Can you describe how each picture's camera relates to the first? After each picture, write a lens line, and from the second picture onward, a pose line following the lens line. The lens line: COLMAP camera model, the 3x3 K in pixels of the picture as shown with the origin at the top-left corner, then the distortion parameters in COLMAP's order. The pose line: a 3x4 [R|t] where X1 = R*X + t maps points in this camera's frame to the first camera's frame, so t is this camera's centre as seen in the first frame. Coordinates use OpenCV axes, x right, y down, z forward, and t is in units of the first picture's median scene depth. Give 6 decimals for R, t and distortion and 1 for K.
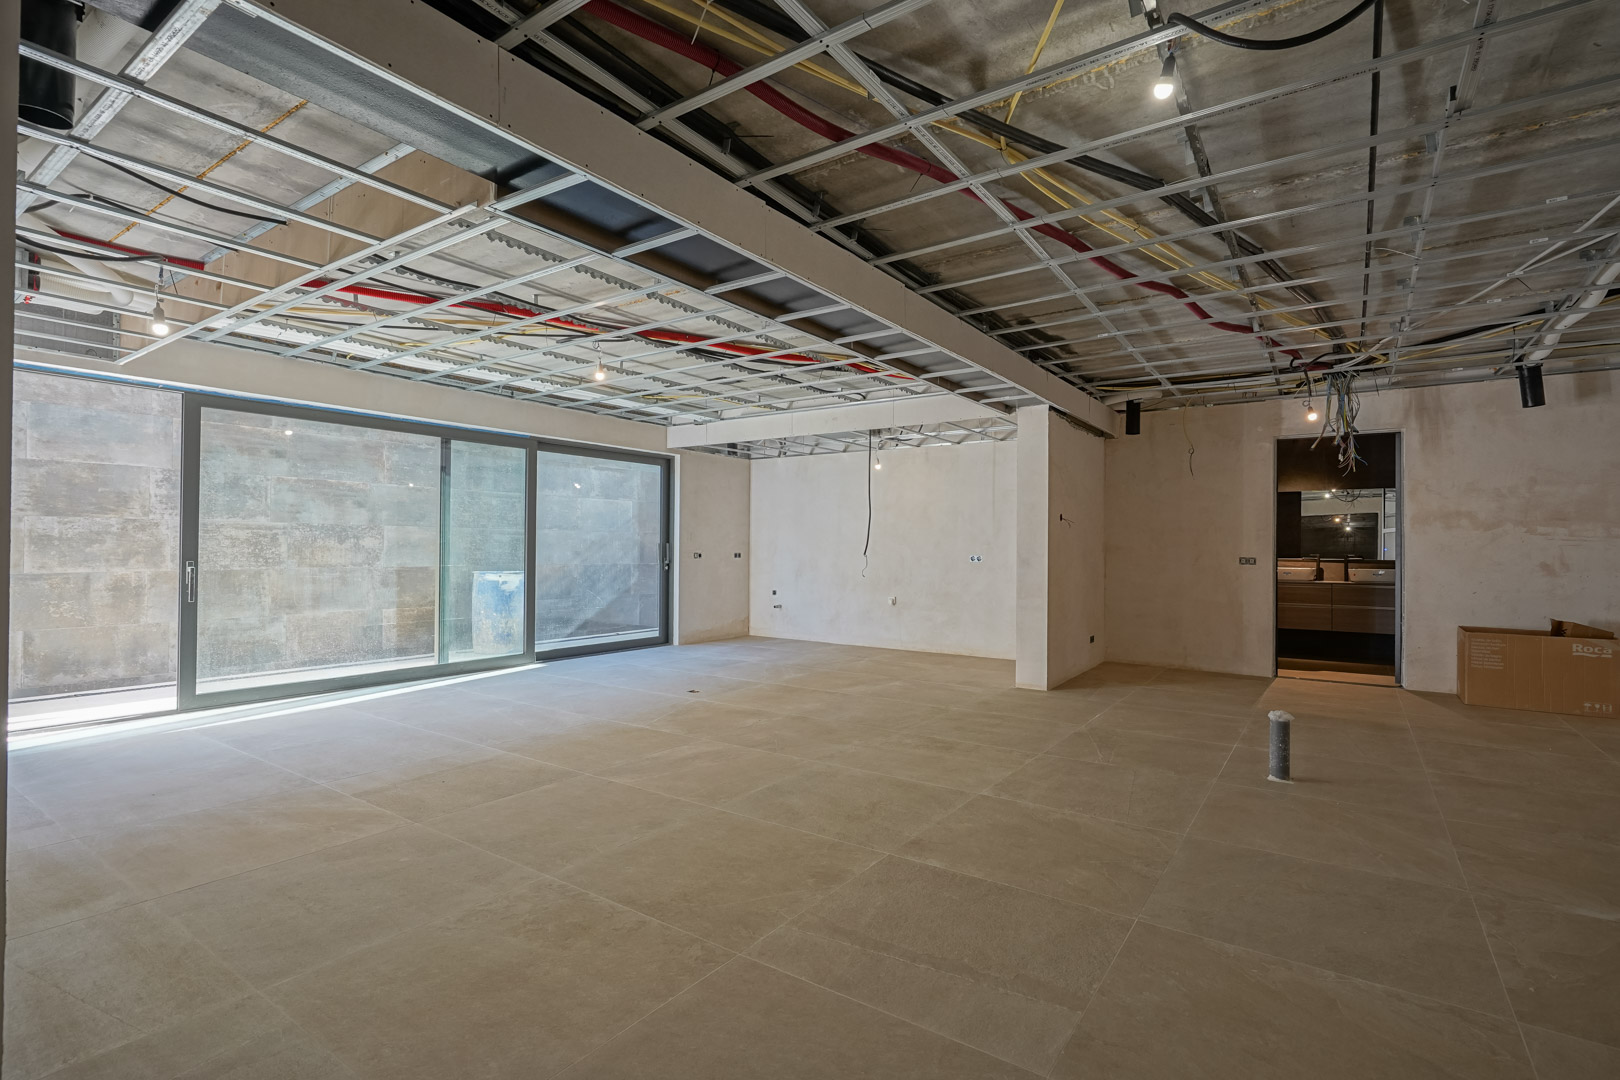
lens RADIAL K [[780.1, 0, 809.6], [0, 780.1, 539.1], [0, 0, 1]] dist [-0.005071, 0.005339]
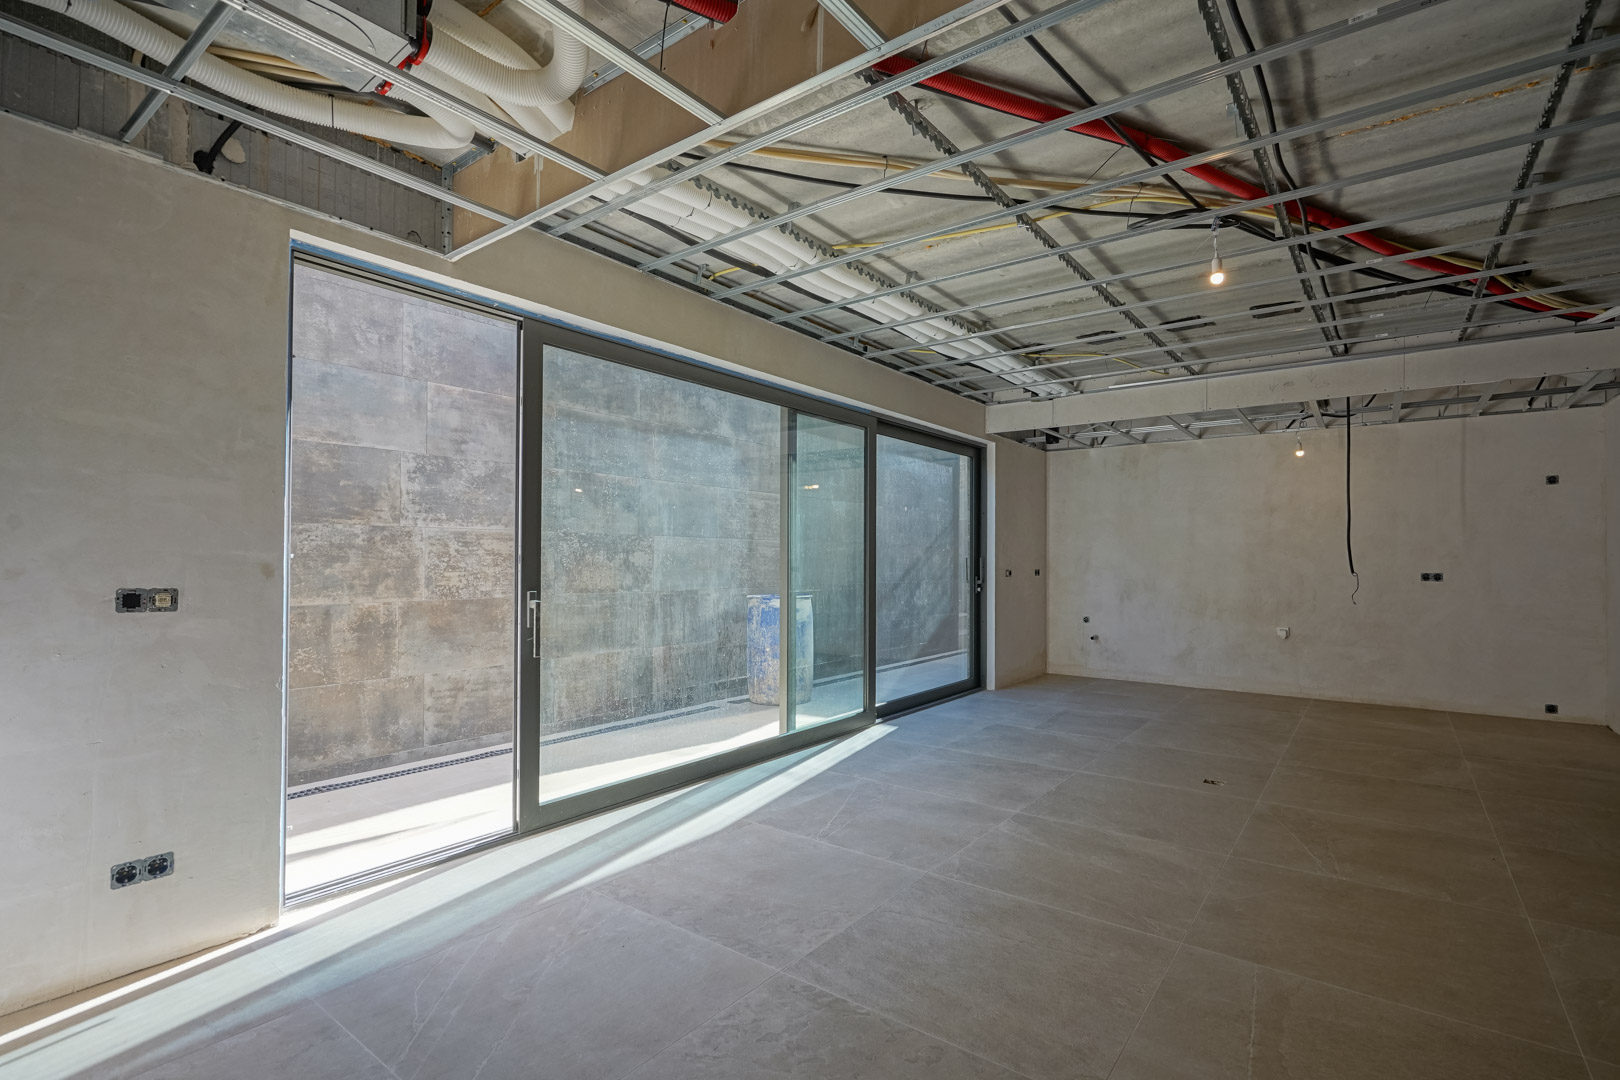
lens RADIAL K [[780.1, 0, 808.3], [0, 780.1, 547.3], [0, 0, 1]] dist [-0.005071, 0.005339]
pose [[0.999119, -0.005092, -0.041667, -0.458547], [0.004802, 0.999964, -0.007054, -0.000367], [0.041702, 0.006848, 0.999107, 0.325494]]
